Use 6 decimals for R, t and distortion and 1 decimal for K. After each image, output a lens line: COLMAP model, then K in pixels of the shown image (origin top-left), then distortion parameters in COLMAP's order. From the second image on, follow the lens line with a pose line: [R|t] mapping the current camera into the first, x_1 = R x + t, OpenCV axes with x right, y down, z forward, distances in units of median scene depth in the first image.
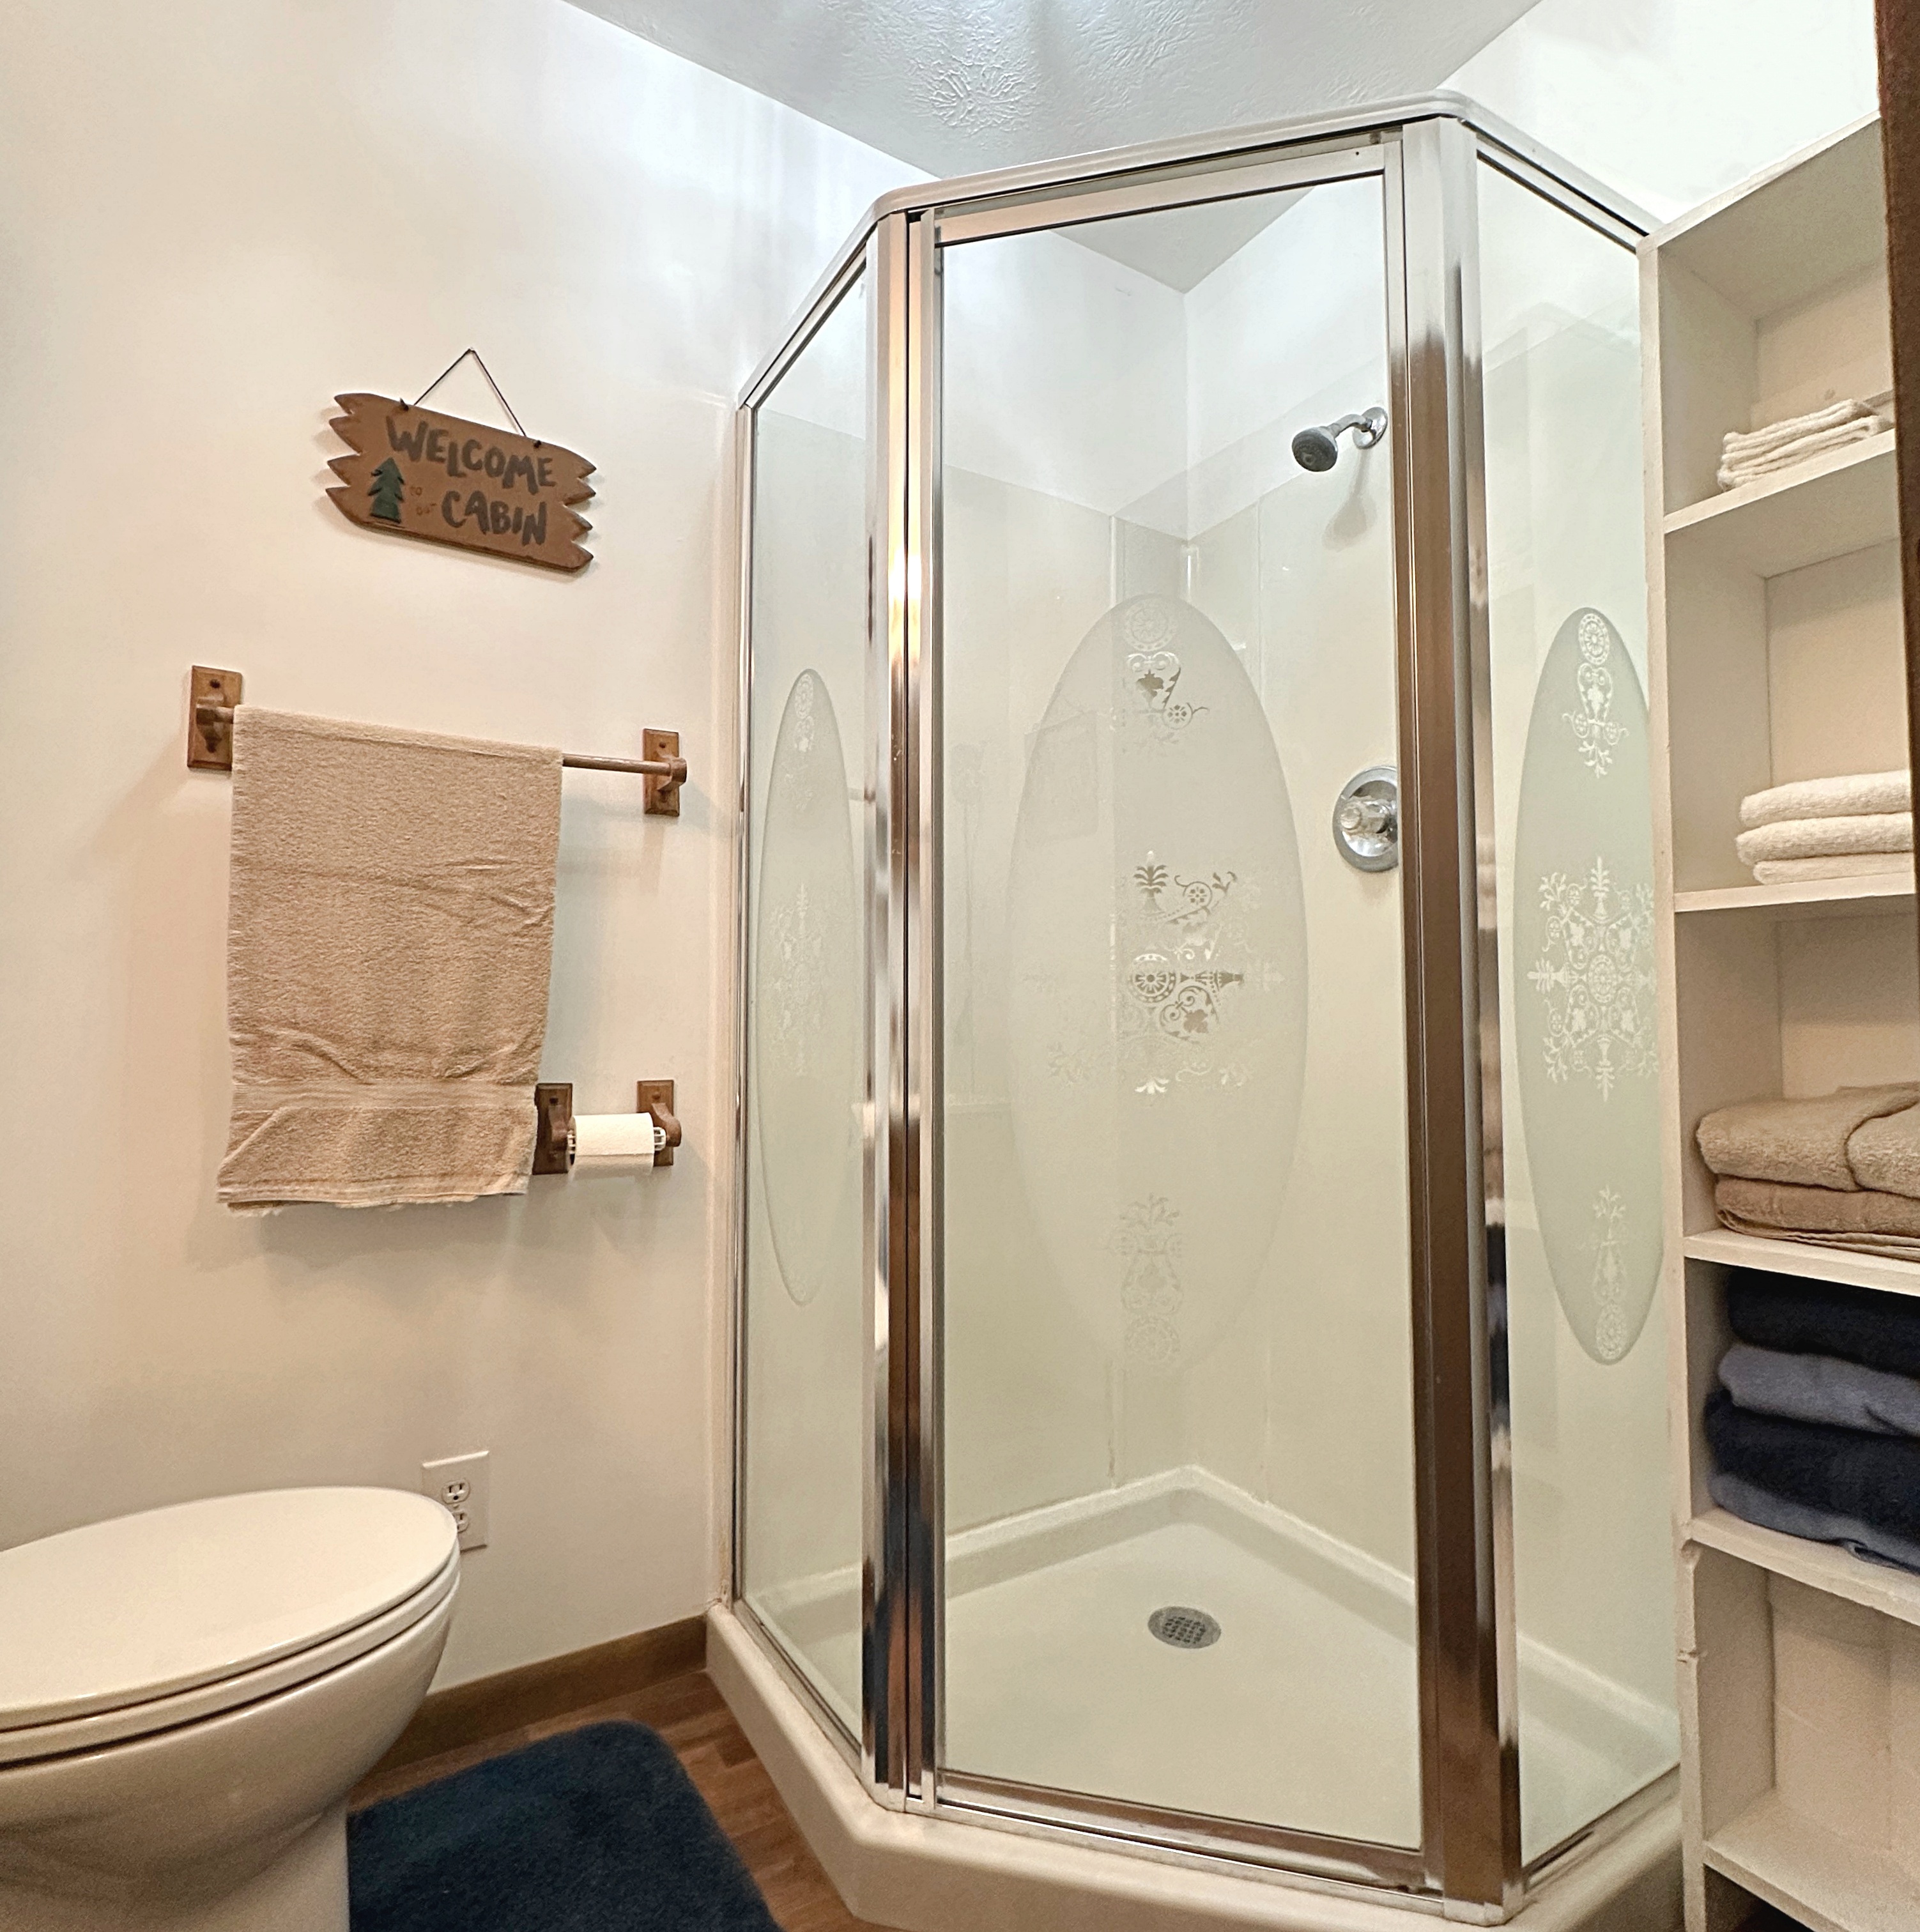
lens RADIAL K [[1067.3, 0, 960.2], [0, 1067.3, 975.0], [0, 0, 1]] dist [-0.003781, 0.000005]
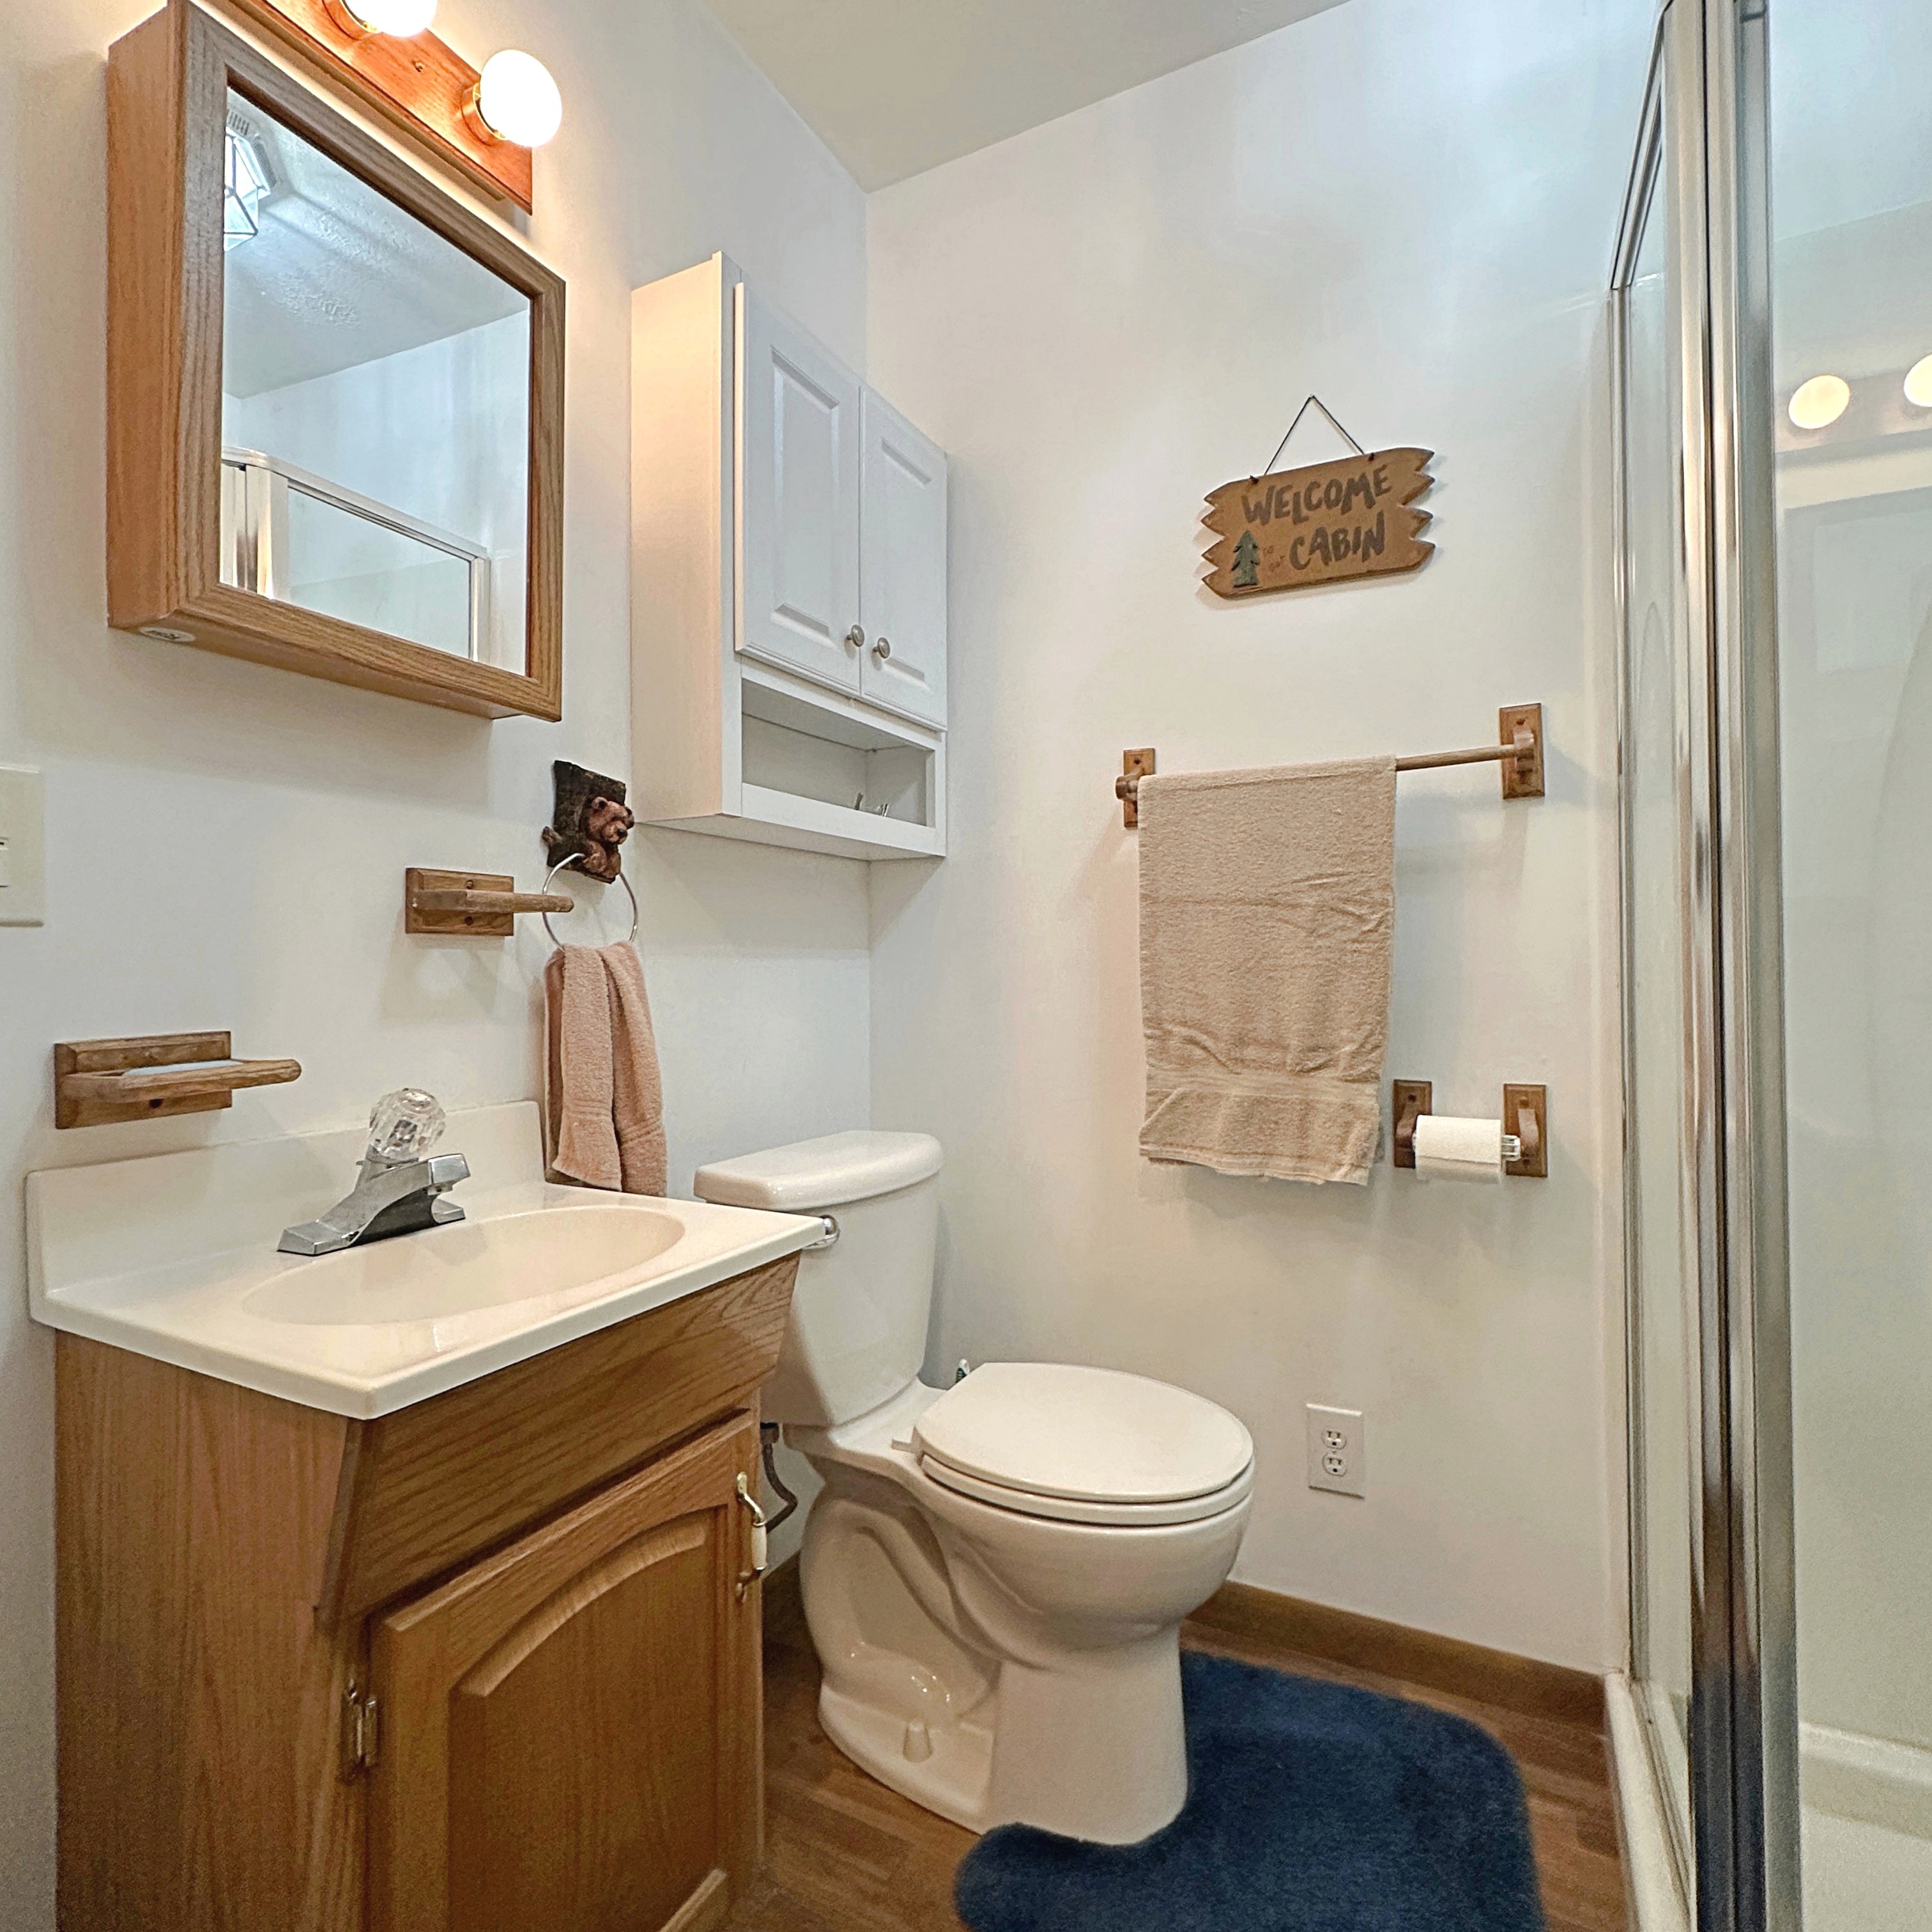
lens RADIAL K [[1067.2, 0, 965.8], [0, 1067.2, 969.3], [0, 0, 1]] dist [-0.003781, 0.000005]
pose [[0.514547, -0.006377, -0.857438, 0.299622], [0.050311, 0.998474, 0.022766, -0.054213], [0.855985, -0.054853, 0.514083, 0.122748]]
